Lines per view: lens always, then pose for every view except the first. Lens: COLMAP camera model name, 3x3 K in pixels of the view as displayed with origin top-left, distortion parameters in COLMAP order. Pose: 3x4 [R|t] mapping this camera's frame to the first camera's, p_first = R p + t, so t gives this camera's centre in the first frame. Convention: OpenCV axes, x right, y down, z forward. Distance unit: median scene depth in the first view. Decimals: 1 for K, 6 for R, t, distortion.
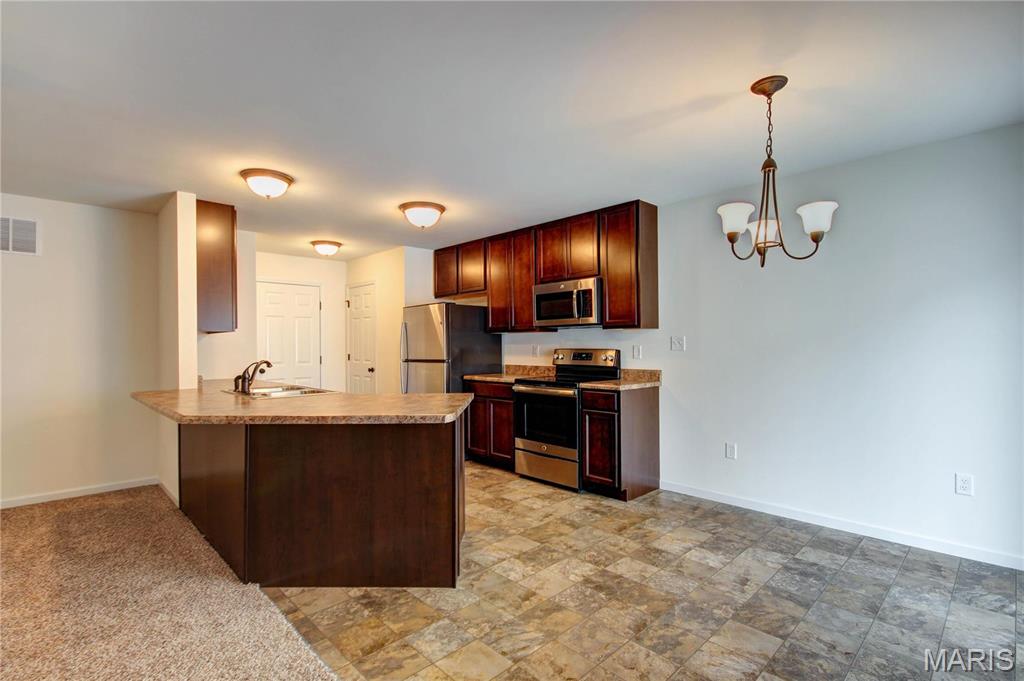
lens RADIAL K [[484.8, 0, 512.0], [0, 484.8, 340.5], [0, 0, 1]] dist [0.001157, -0.000084]
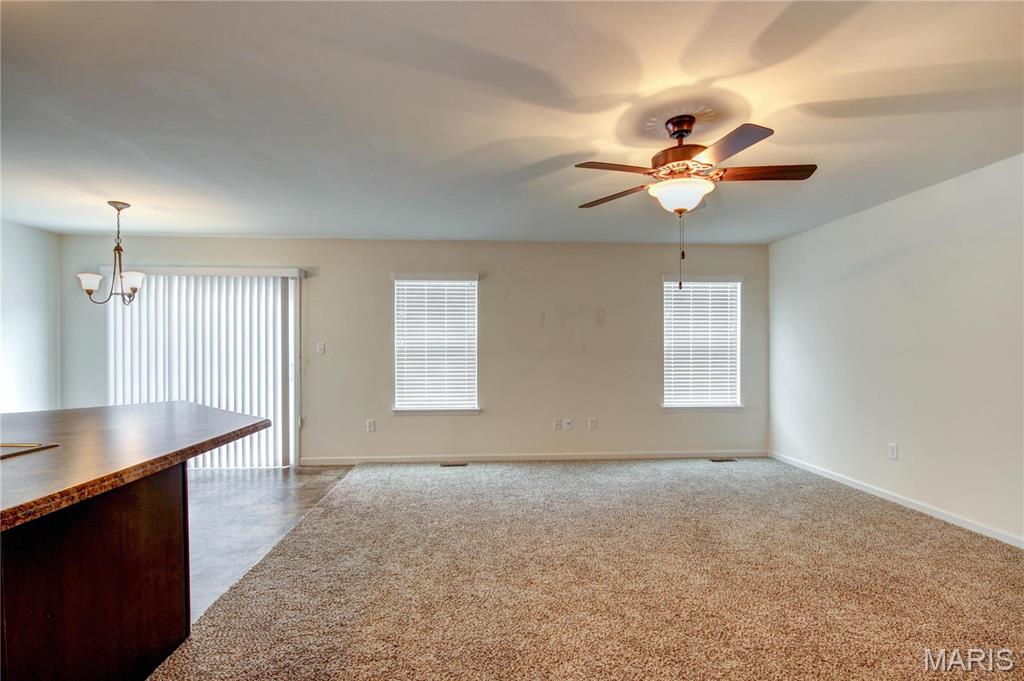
lens RADIAL K [[485.9, 0, 511.9], [0, 485.9, 349.1], [0, 0, 1]] dist [0.002075, 0.000331]
pose [[-0.765506, 0.004890, 0.643410, -0.903497], [-0.001059, 0.999960, -0.008859, 0.009474], [-0.643428, -0.007463, -0.765470, 0.750198]]
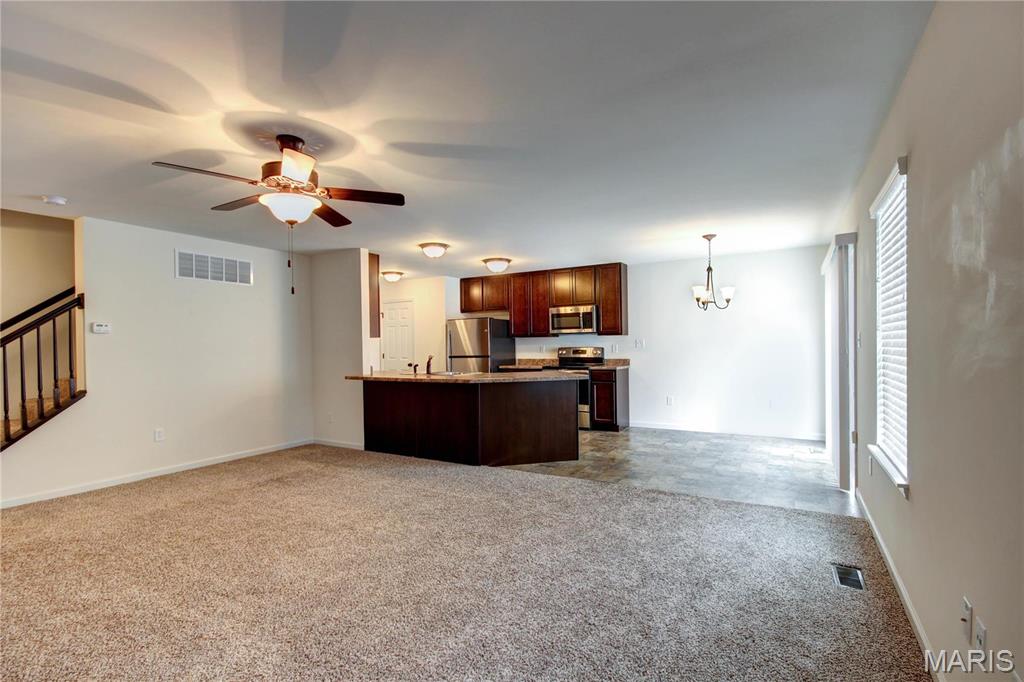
lens RADIAL K [[485.9, 0, 511.9], [0, 485.9, 349.6], [0, 0, 1]] dist [0.002075, 0.000331]
pose [[0.961443, -0.009333, 0.274847, -0.573905], [0.005279, 0.999866, 0.015484, -0.002166], [-0.274955, -0.013436, 0.961363, -0.561031]]
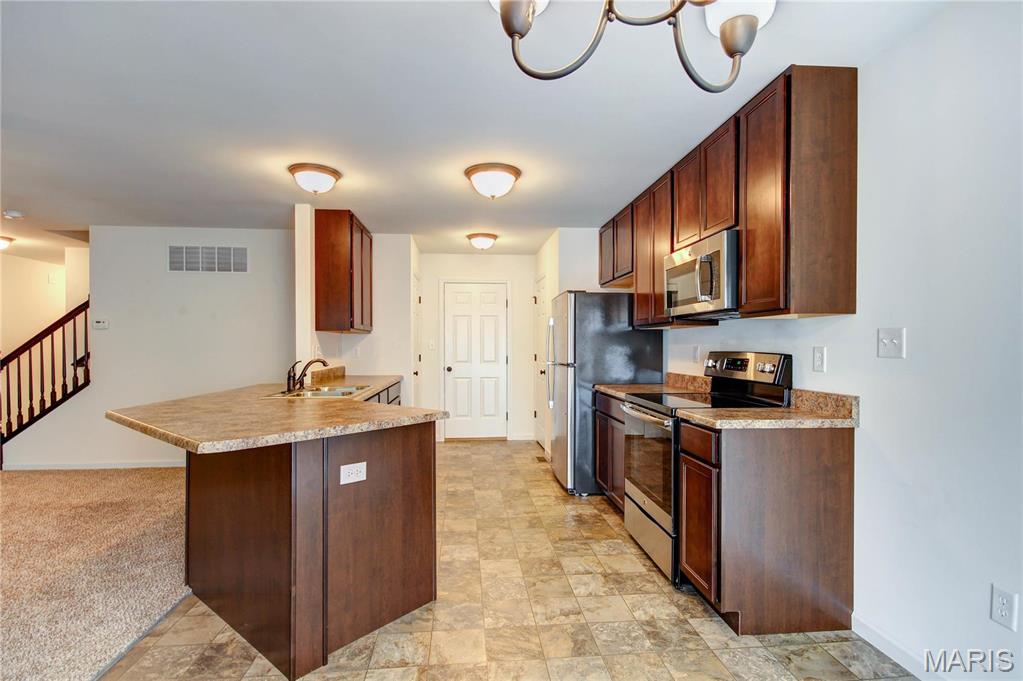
lens RADIAL K [[485.5, 0, 511.4], [0, 485.5, 349.1], [0, 0, 1]] dist [0.002075, 0.000331]
pose [[0.778038, 0.010369, -0.628132, 0.338029], [0.000992, 0.999842, 0.017733, 0.003178], [0.628216, -0.014421, 0.777905, 0.380153]]
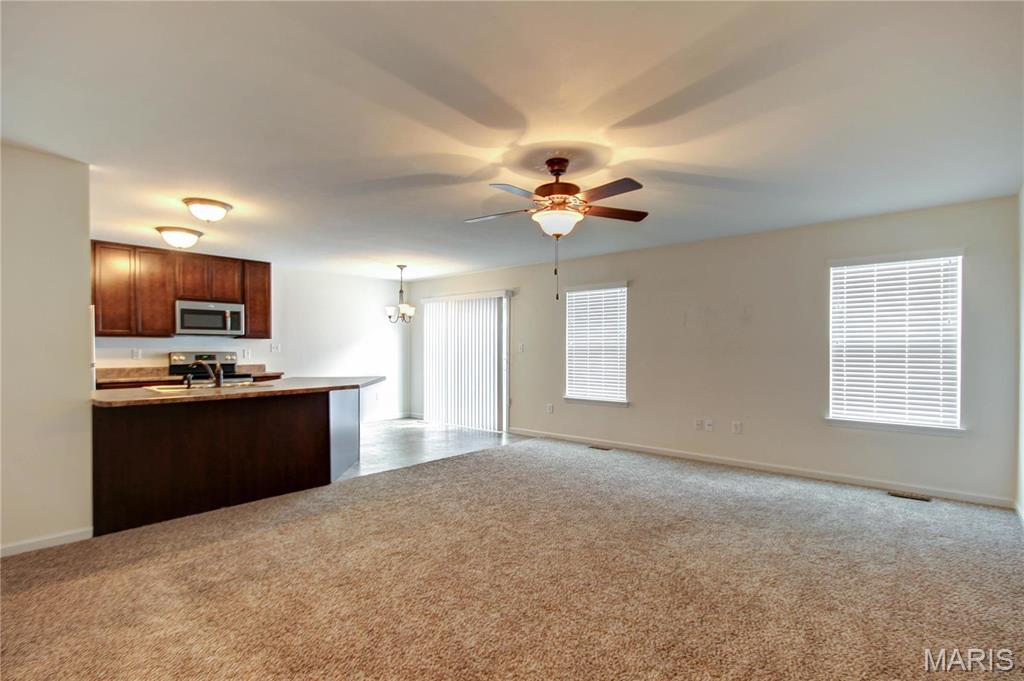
lens RADIAL K [[485.9, 0, 511.9], [0, 485.9, 349.1], [0, 0, 1]] dist [0.002075, 0.000331]
pose [[-0.084106, 0.002043, 0.996455, -1.400411], [-0.008562, 0.999959, -0.002773, 0.006587], [-0.996420, -0.008765, -0.084085, 0.285004]]
